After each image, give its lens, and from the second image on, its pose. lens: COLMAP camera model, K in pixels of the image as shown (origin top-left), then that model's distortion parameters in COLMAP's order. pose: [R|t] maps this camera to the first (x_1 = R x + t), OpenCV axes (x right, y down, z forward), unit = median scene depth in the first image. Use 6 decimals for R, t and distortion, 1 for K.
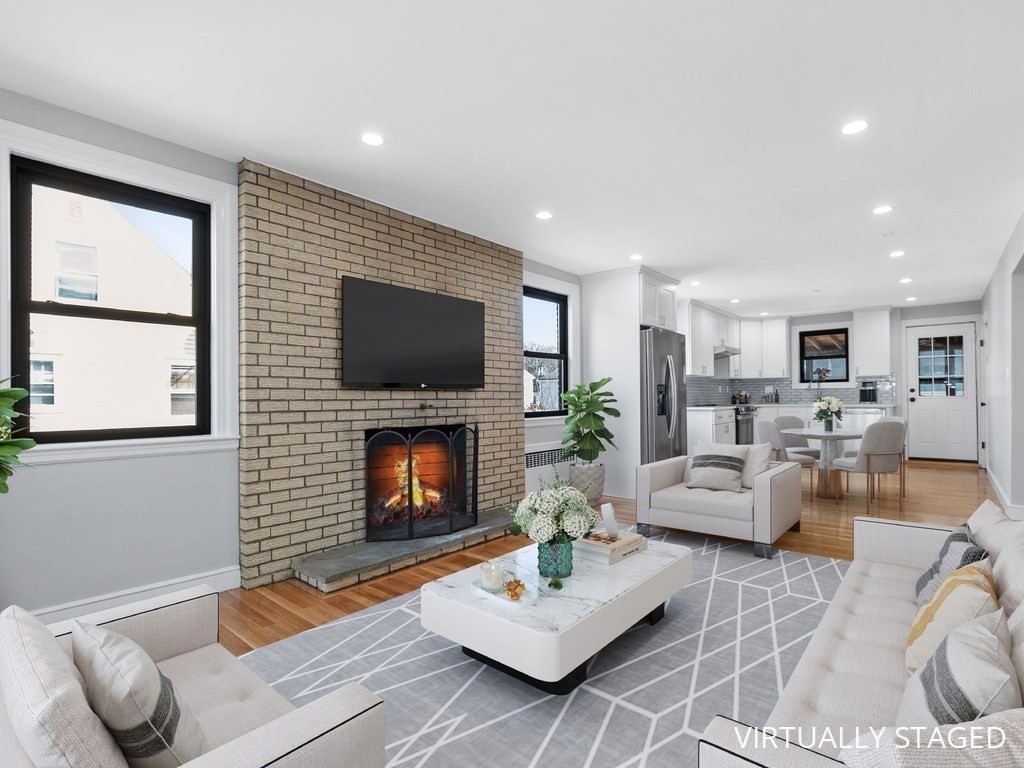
lens RADIAL K [[494.4, 0, 543.9], [0, 494.4, 388.2], [0, 0, 1]] dist [-0.008840, -0.000090]
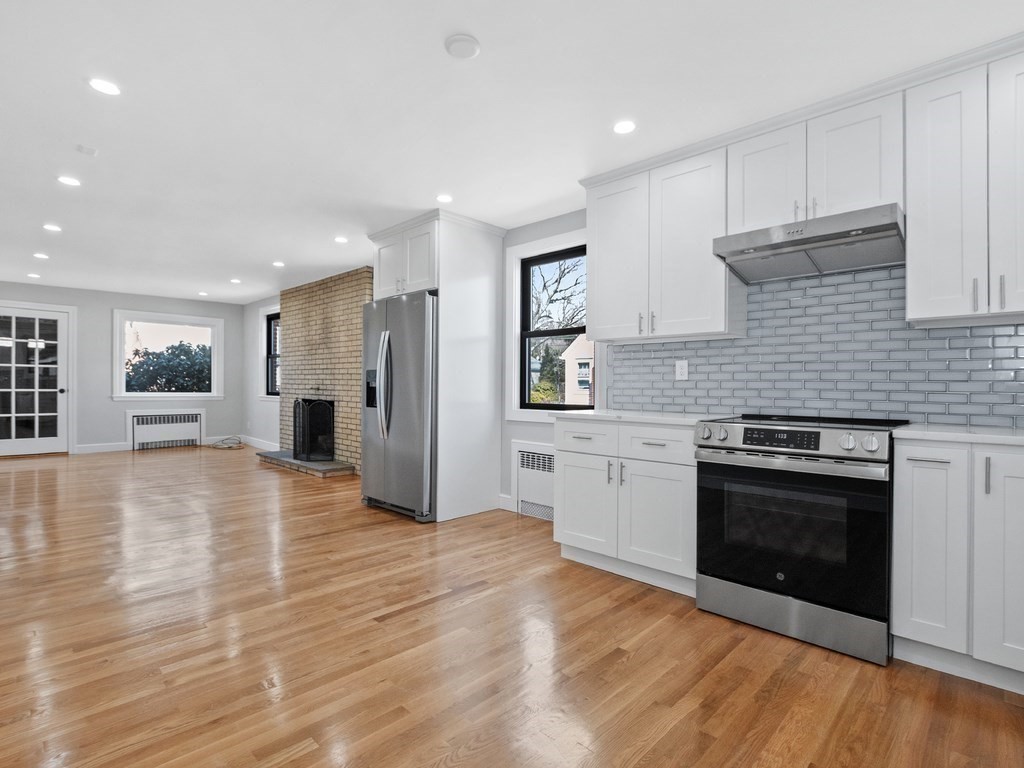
lens RADIAL K [[518.0, 0, 517.7], [0, 518.0, 388.0], [0, 0, 1]] dist [-0.008449, 0.000003]
pose [[-0.081535, 0.008263, -0.996636, 1.499648], [0.004718, 0.999958, 0.007904, 0.023757], [0.996659, -0.004058, -0.081571, 1.831705]]
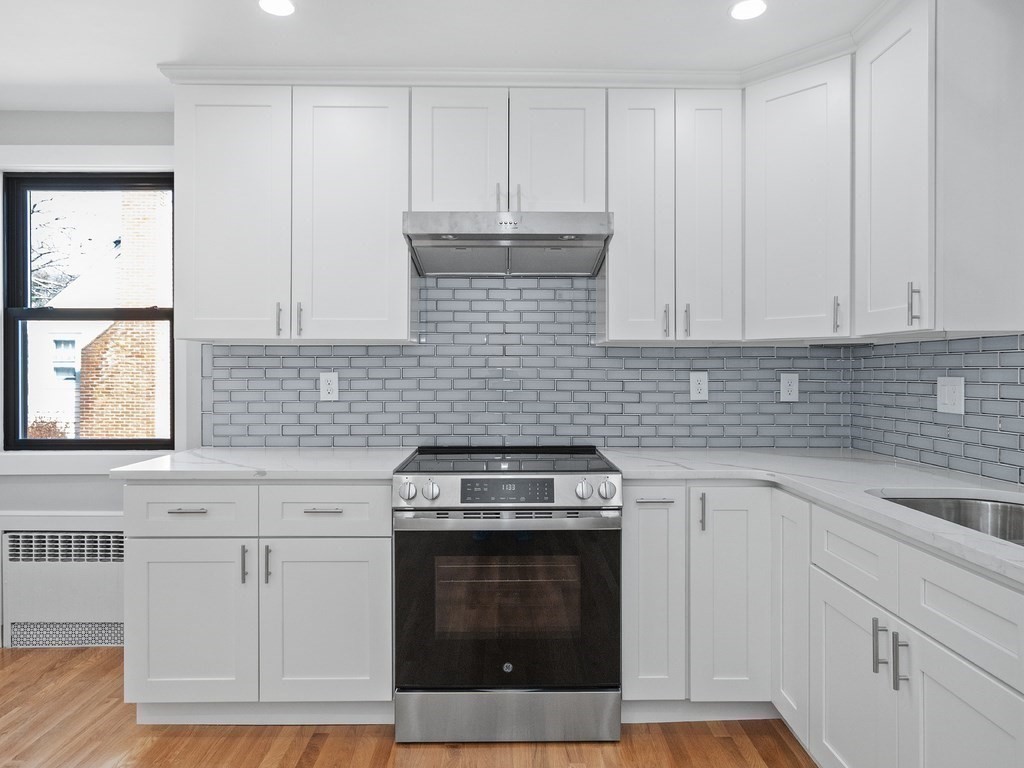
lens RADIAL K [[632.2, 0, 519.9], [0, 632.2, 369.6], [0, 0, 1]] dist [-0.005175, 0.002871]
pose [[0.641332, 0.009168, -0.767208, 1.314349], [0.003070, 0.999890, 0.014514, -0.029726], [0.767257, -0.011664, 0.641234, 1.729099]]
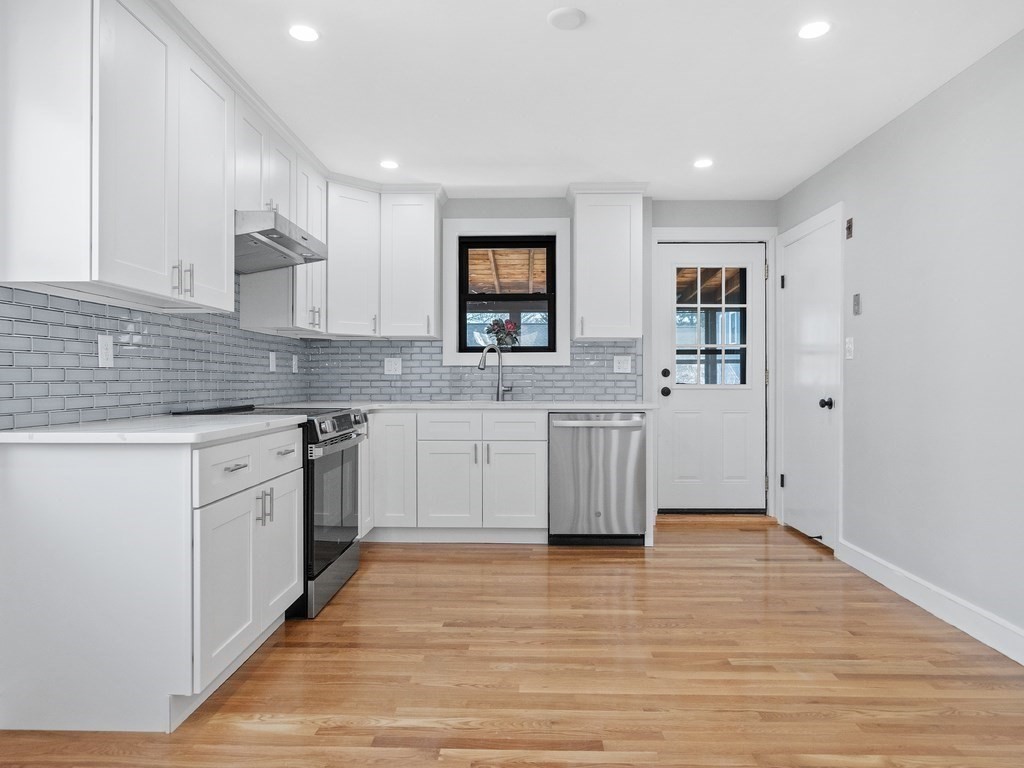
lens RADIAL K [[626.5, 0, 504.7], [0, 626.5, 378.7], [0, 0, 1]] dist [-0.007231, 0.000587]
pose [[0.800754, 0.009220, 0.598922, 0.519713], [-0.016084, 0.999852, 0.006113, 0.019425], [-0.598777, -0.014528, 0.800784, 1.255876]]
